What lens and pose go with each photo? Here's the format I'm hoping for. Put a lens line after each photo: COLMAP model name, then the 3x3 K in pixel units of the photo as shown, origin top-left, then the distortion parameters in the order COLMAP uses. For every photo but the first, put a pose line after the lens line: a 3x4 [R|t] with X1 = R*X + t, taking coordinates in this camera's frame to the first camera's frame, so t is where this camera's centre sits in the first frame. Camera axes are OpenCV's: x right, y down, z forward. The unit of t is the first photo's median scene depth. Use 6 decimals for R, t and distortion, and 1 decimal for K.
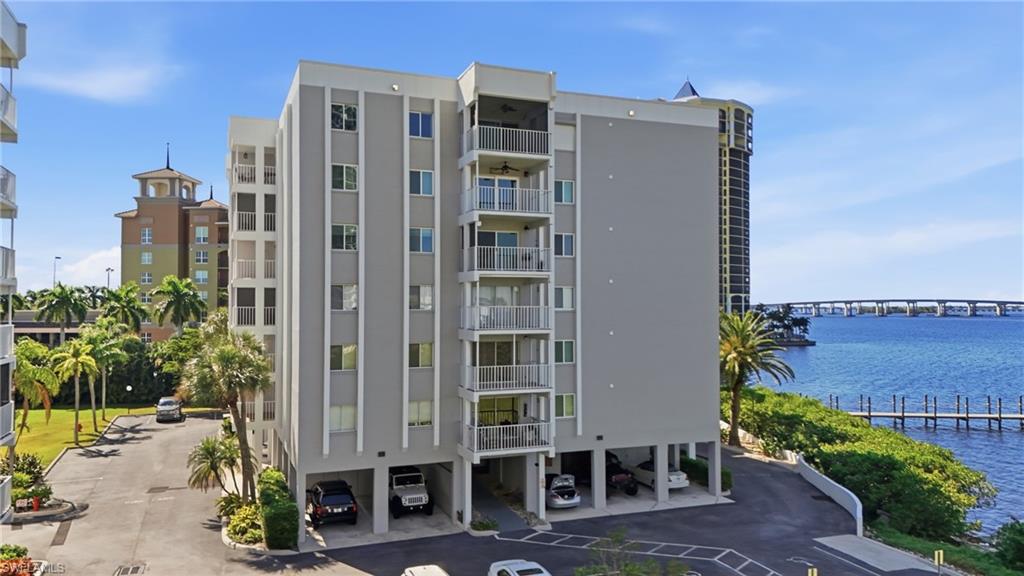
lens RADIAL K [[743.6, 0, 514.1], [0, 743.6, 296.6], [0, 0, 1]] dist [0.011523, 0.001931]
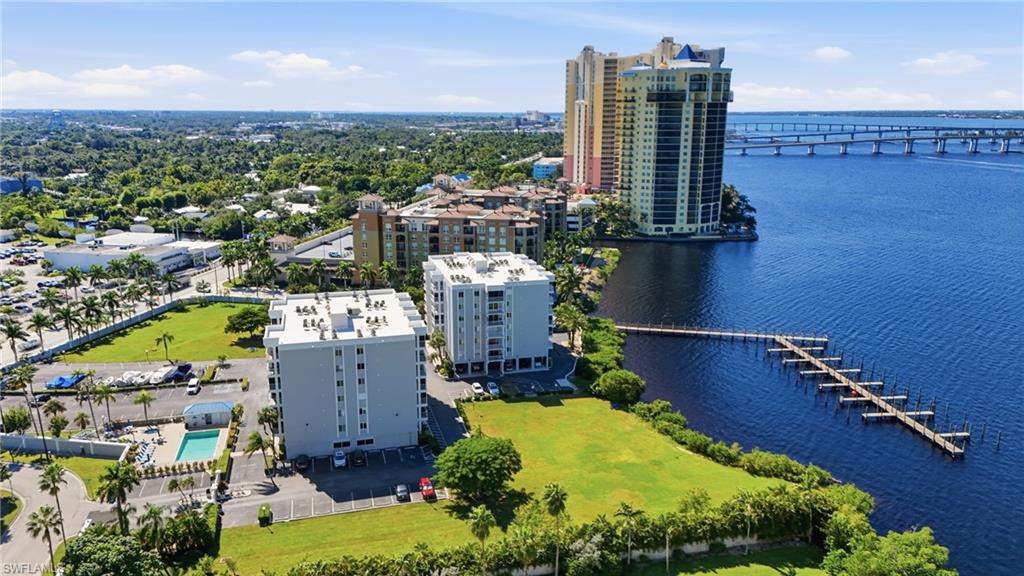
lens RADIAL K [[743.6, 0, 513.7], [0, 743.6, 287.9], [0, 0, 1]] dist [0.011523, 0.001931]
pose [[0.992673, 0.026602, -0.117866, 0.626521], [0.003507, 0.968709, 0.248175, -1.358773], [0.120780, -0.246770, 0.961518, -3.306639]]
